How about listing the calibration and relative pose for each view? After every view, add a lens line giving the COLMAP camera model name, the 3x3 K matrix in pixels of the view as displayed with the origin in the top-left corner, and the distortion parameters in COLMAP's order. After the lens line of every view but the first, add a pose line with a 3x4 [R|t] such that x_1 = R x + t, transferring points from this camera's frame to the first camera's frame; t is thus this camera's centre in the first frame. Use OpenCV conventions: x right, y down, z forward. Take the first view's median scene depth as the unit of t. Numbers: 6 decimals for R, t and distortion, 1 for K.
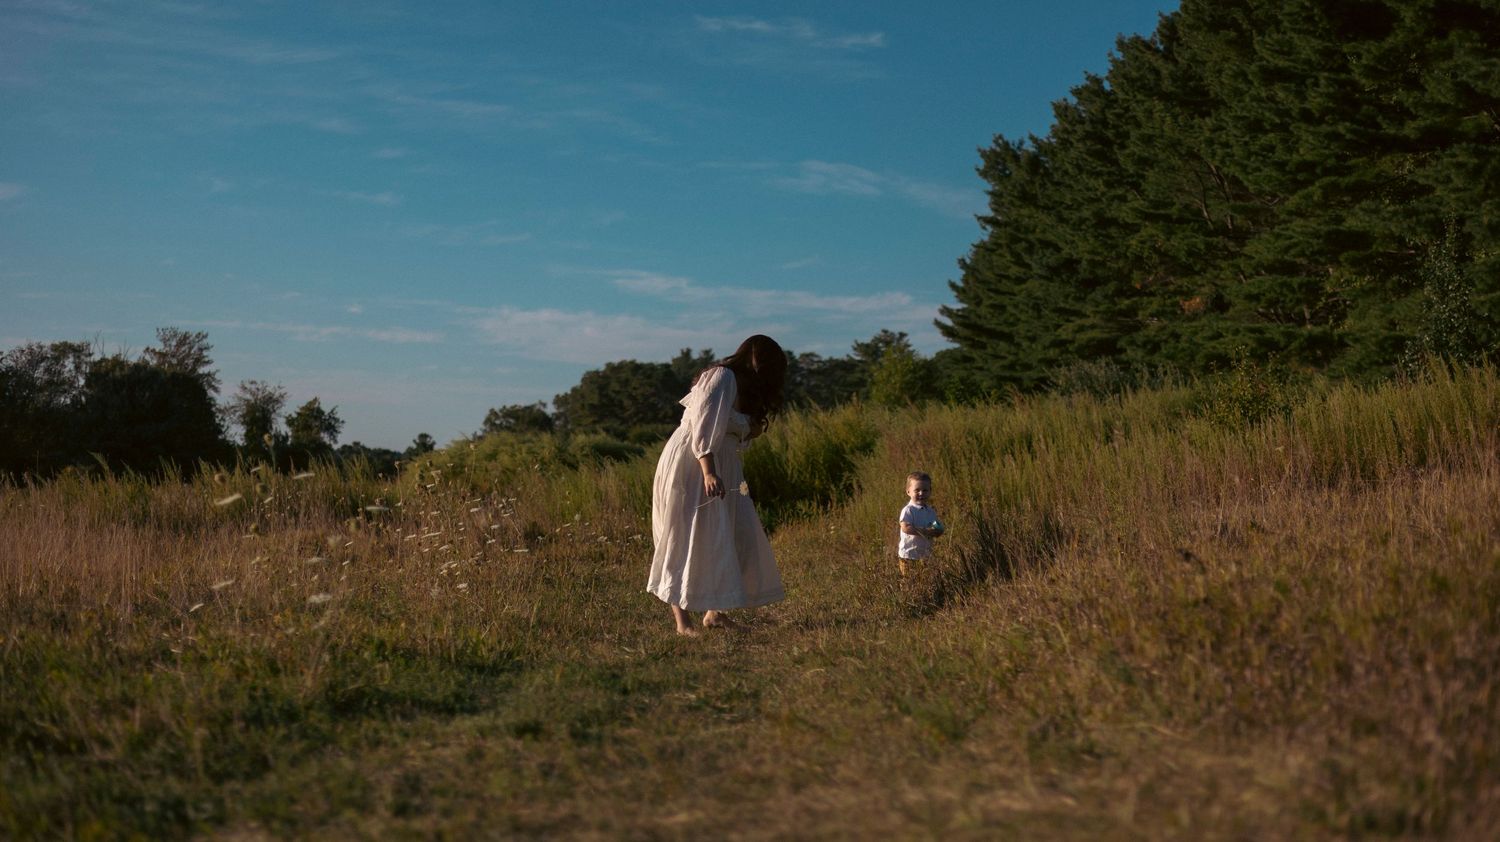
lens RADIAL K [[2232.7, 0, 750.0], [0, 2232.7, 421.0], [0, 0, 1]] dist [0.014475, 0.050001]
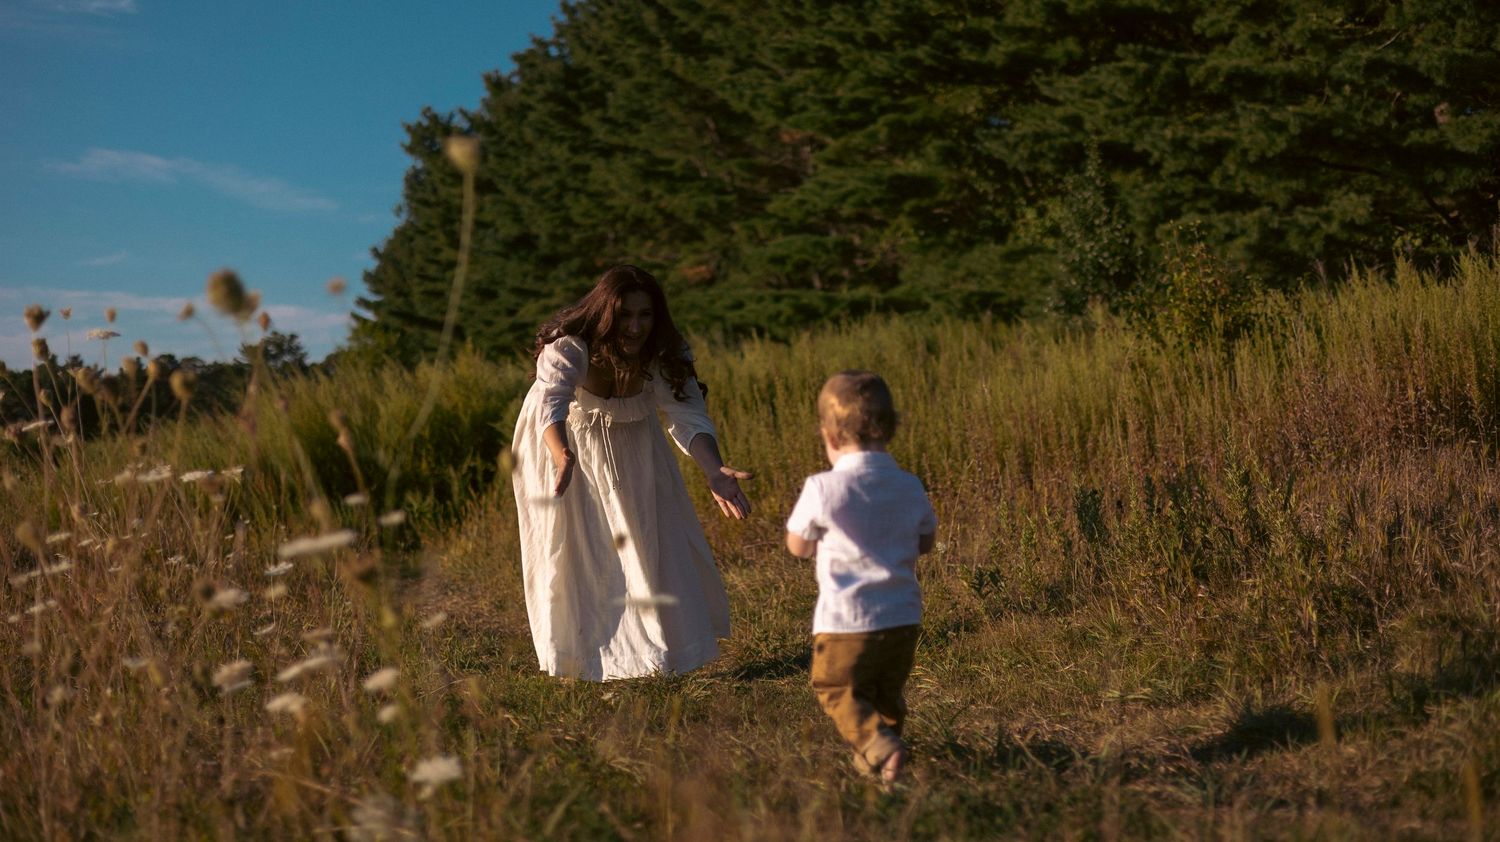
lens RADIAL K [[2232.7, 0, 750.0], [0, 2232.7, 421.0], [0, 0, 1]] dist [0.014475, 0.050001]
pose [[0.961179, -0.022558, 0.275001, -0.029130], [0.023402, 0.999726, 0.000213, 0.007486], [-0.274931, 0.006231, 0.961444, 0.132219]]
